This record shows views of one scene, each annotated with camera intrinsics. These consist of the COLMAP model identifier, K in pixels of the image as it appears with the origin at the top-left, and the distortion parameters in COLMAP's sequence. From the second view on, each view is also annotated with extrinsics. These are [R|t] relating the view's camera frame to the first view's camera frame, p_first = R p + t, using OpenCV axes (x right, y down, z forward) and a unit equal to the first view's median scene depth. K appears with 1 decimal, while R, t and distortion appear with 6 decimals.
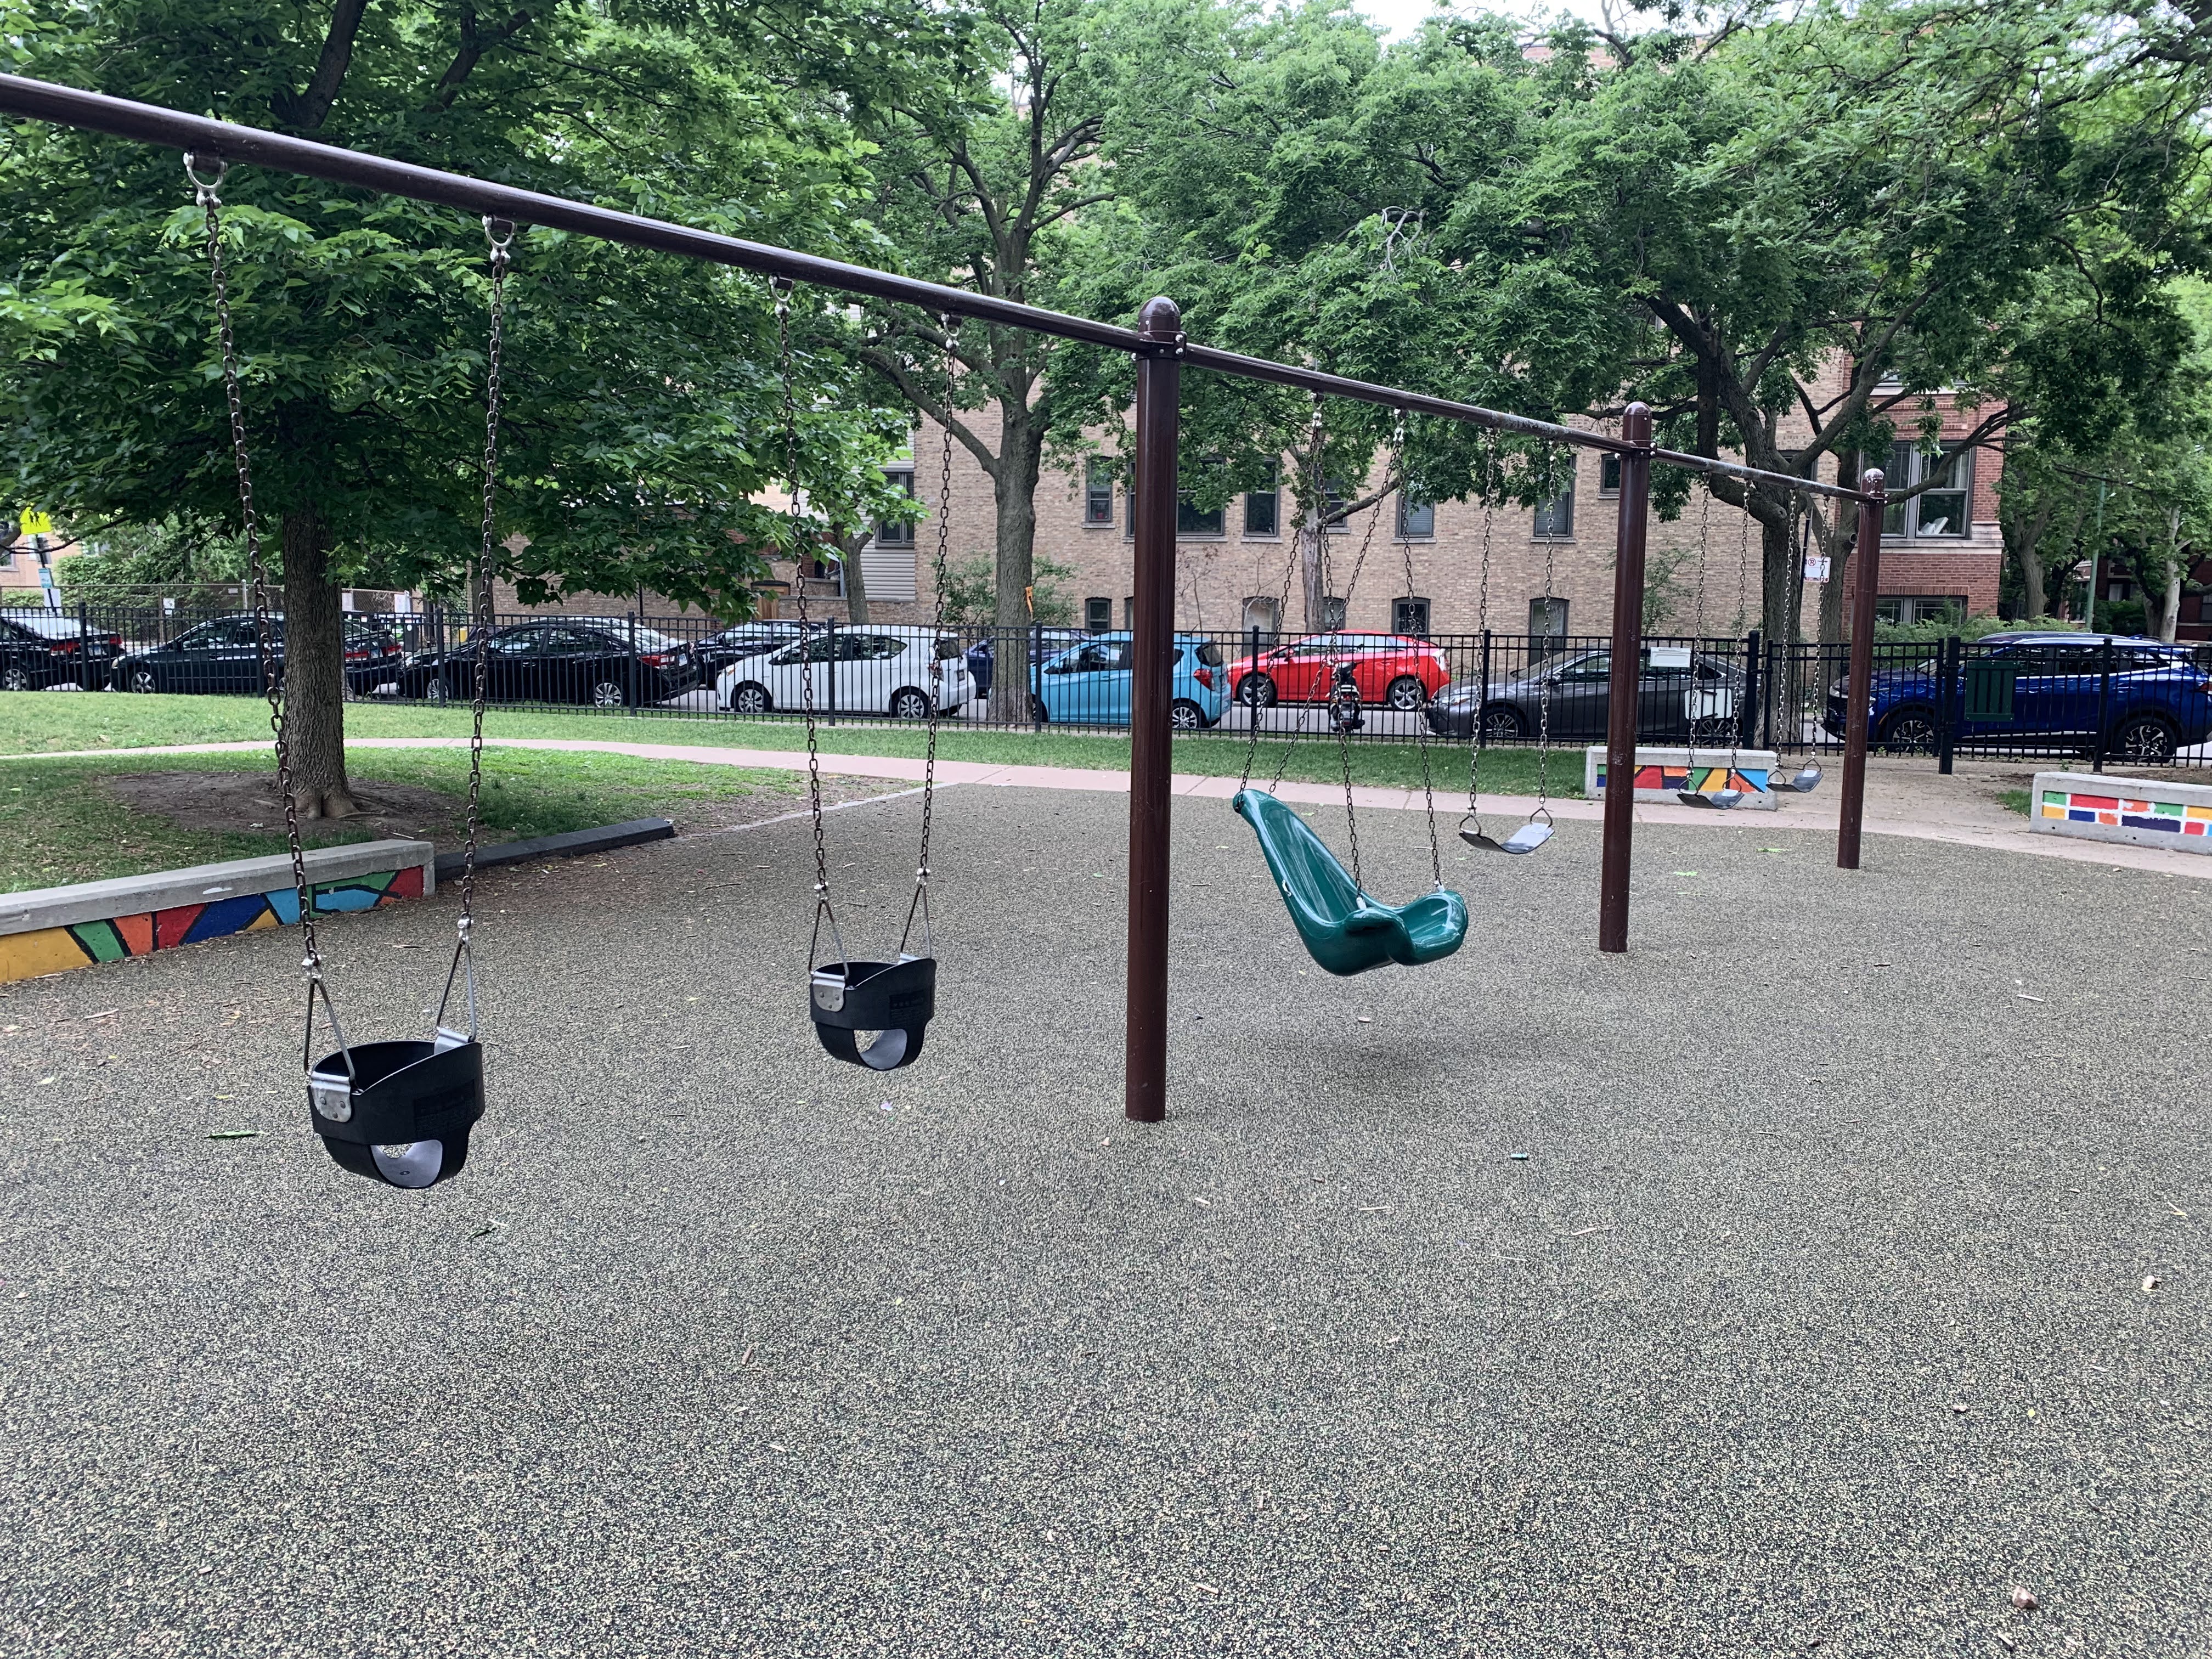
lens RADIAL K [[1678.2, 0, 1098.2], [0, 1678.2, 816.8], [0, 0, 1]] dist [0.033376, -0.027917]
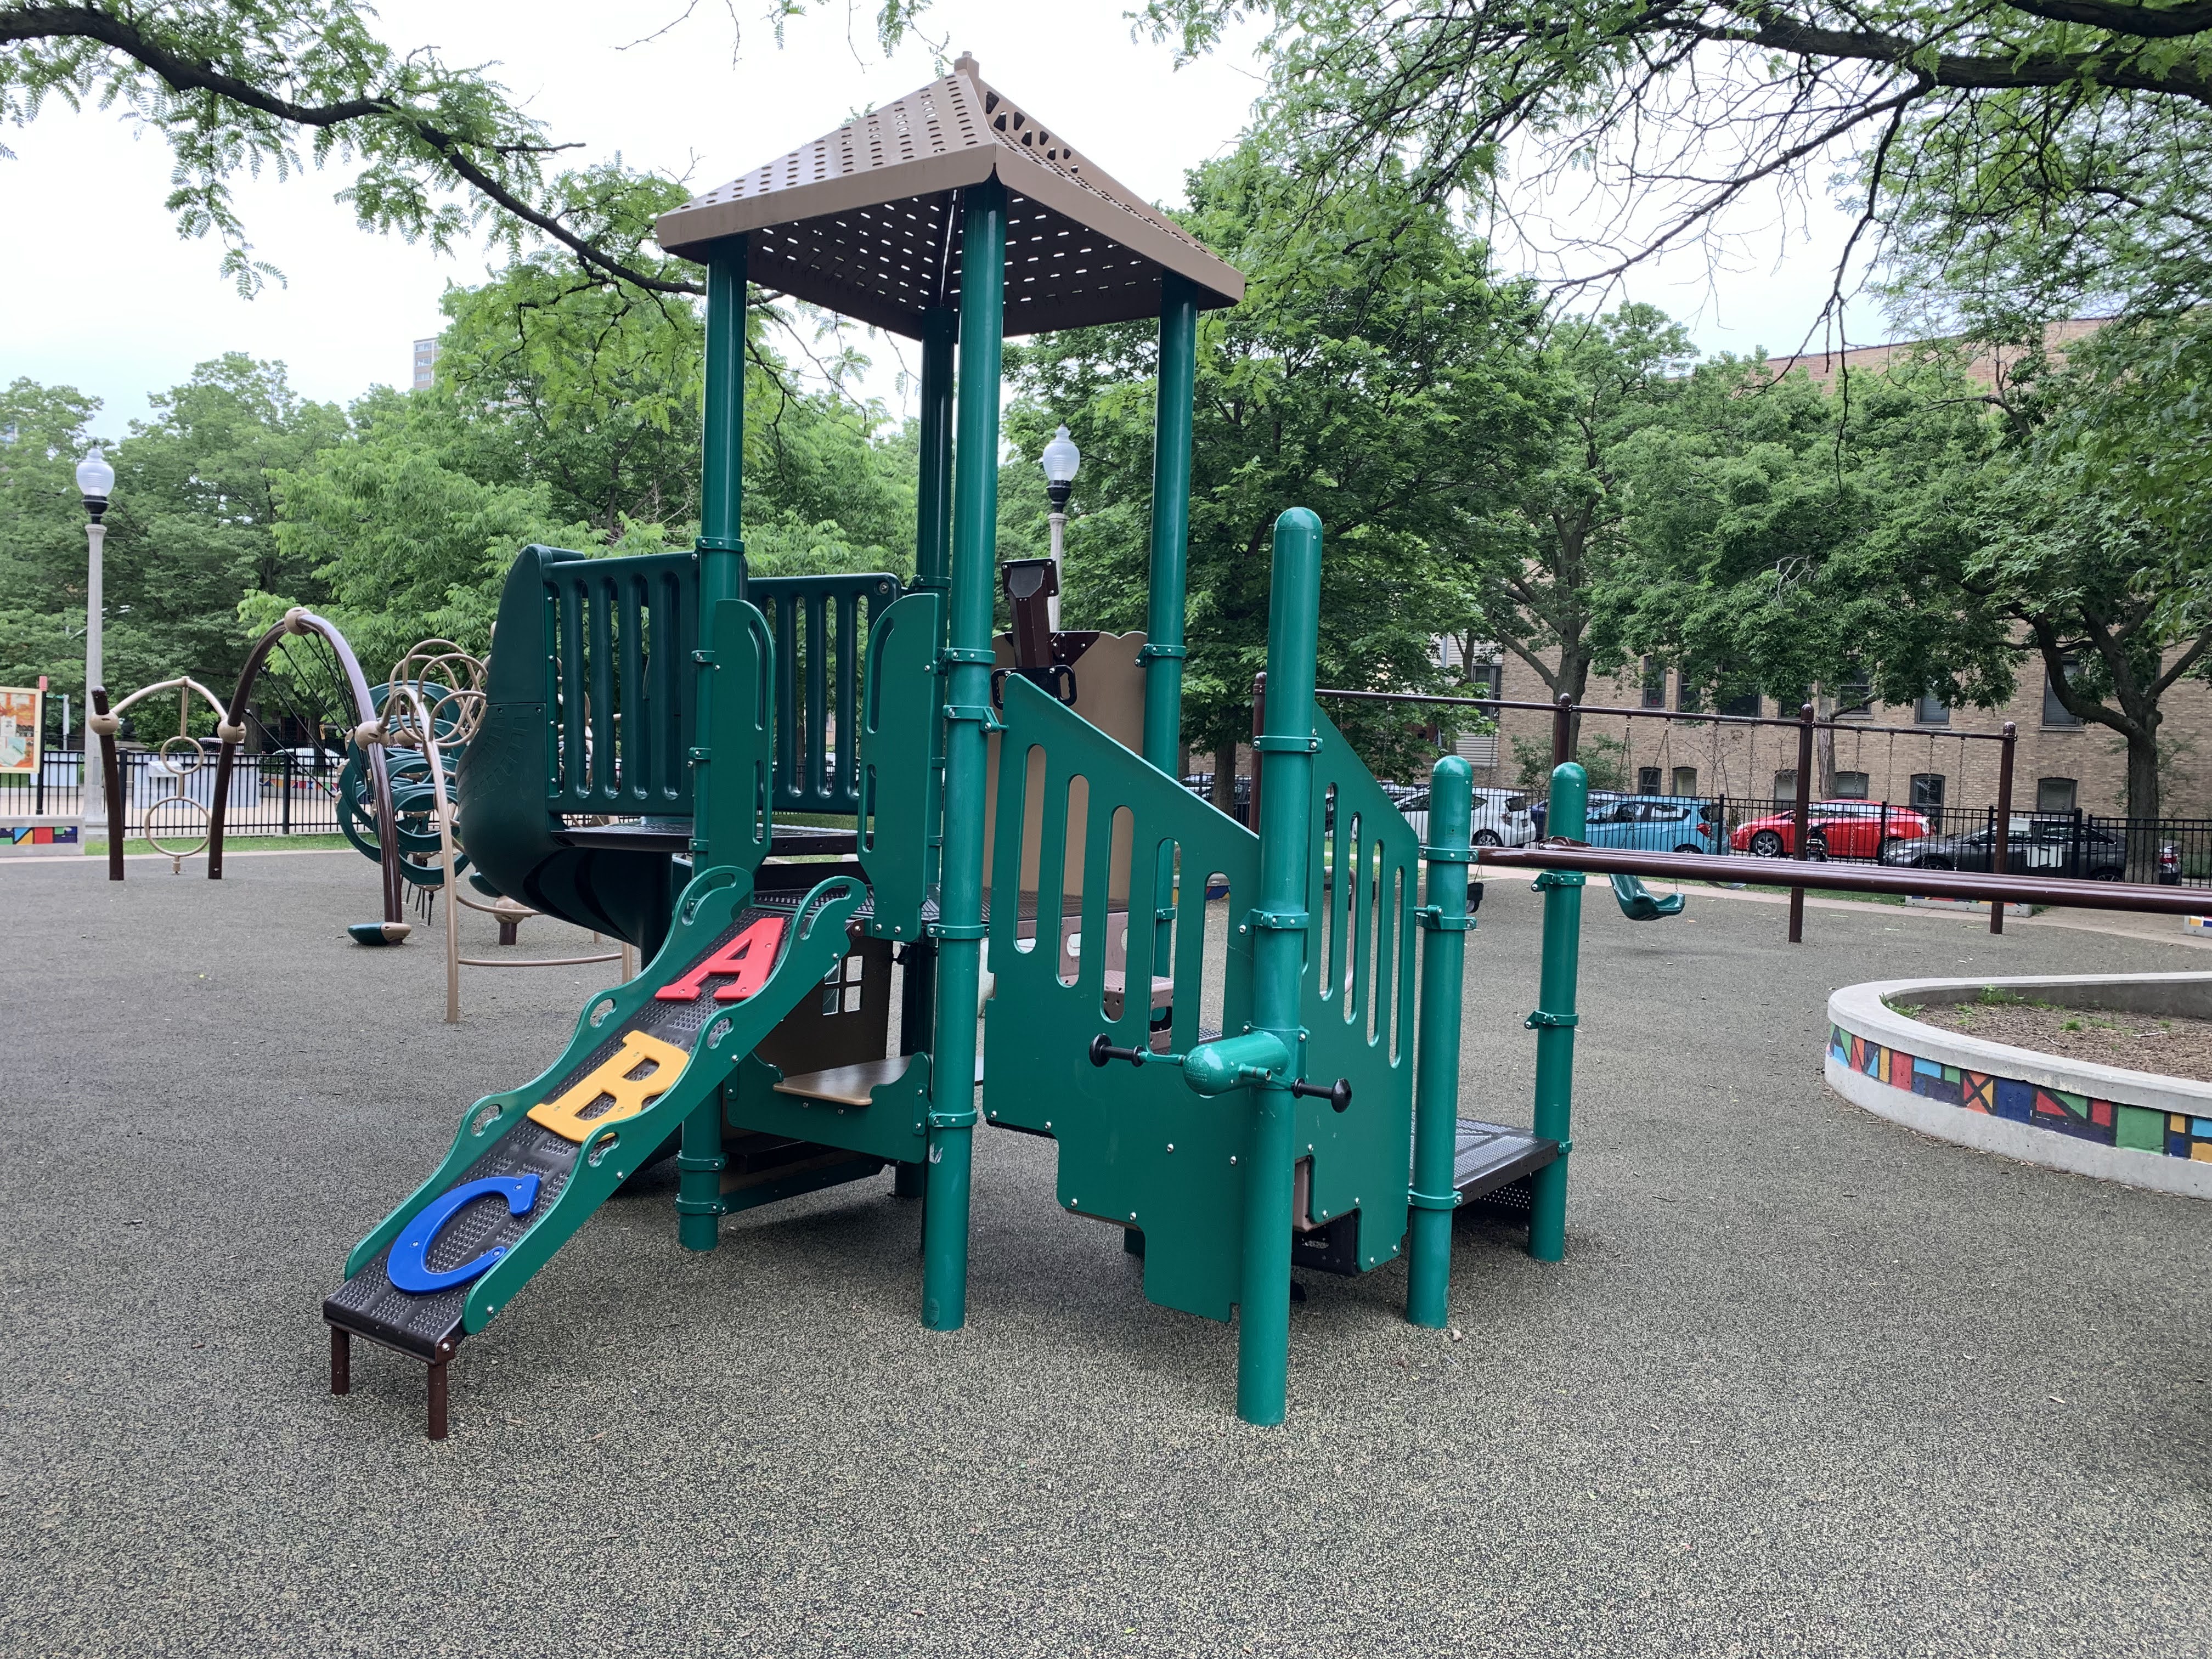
lens RADIAL K [[1678.2, 0, 1114.4], [0, 1678.2, 835.0], [0, 0, 1]] dist [0.033376, -0.027917]
pose [[0.944682, 0.033635, -0.326258, 0.058295], [-0.059375, 0.995830, -0.069258, 0.049761], [0.322569, 0.084799, 0.942740, -0.503777]]
